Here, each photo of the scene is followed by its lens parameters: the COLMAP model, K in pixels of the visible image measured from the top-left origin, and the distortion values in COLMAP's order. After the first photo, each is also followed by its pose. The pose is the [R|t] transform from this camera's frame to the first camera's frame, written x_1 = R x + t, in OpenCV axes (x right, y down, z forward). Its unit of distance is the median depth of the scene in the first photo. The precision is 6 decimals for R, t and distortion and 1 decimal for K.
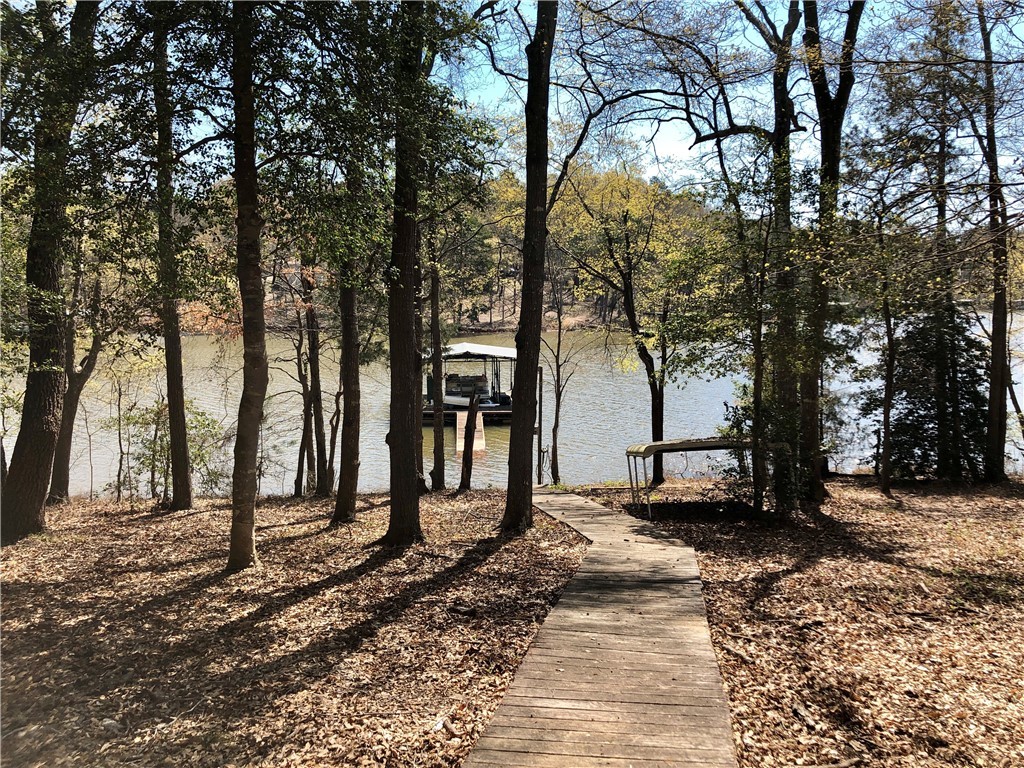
lens RADIAL K [[805.9, 0, 512.0], [0, 805.9, 384.0], [0, 0, 1]] dist [-0.004432, 0.000492]
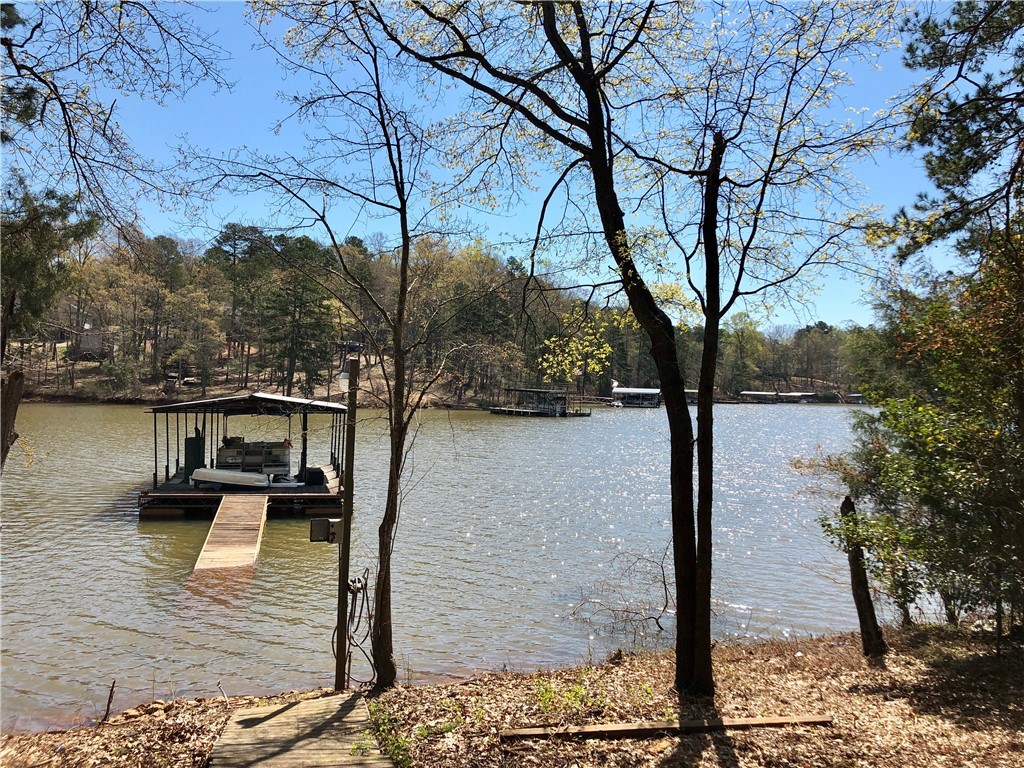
lens RADIAL K [[805.9, 0, 512.0], [0, 805.9, 384.0], [0, 0, 1]] dist [-0.004432, 0.000492]
pose [[0.982713, 0.026213, 0.183268, 0.023492], [-0.005028, 0.993339, -0.115121, 0.019074], [-0.185065, 0.112209, 0.976299, 0.357625]]
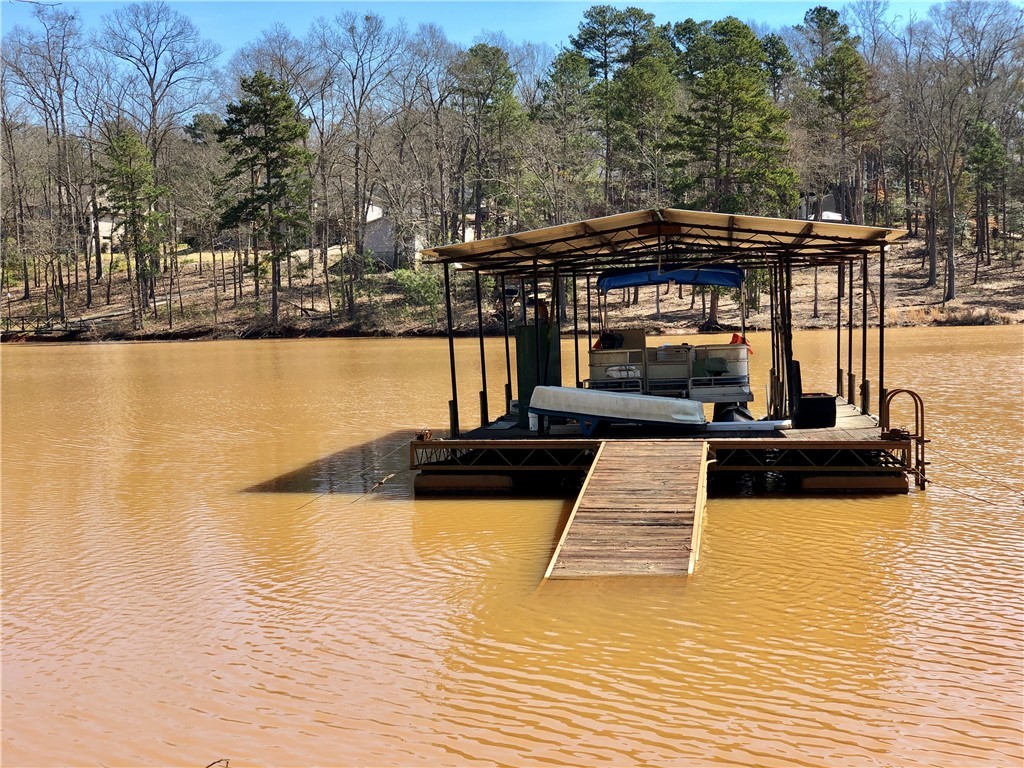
lens RADIAL K [[1539.3, 0, 512.0], [0, 1539.3, 384.0], [0, 0, 1]] dist [0.003417, 0.016703]
pose [[0.976589, -0.013854, -0.214666, -0.000306], [0.002004, 0.998467, -0.055322, 0.039792], [0.215103, 0.053597, 0.975120, 0.521162]]
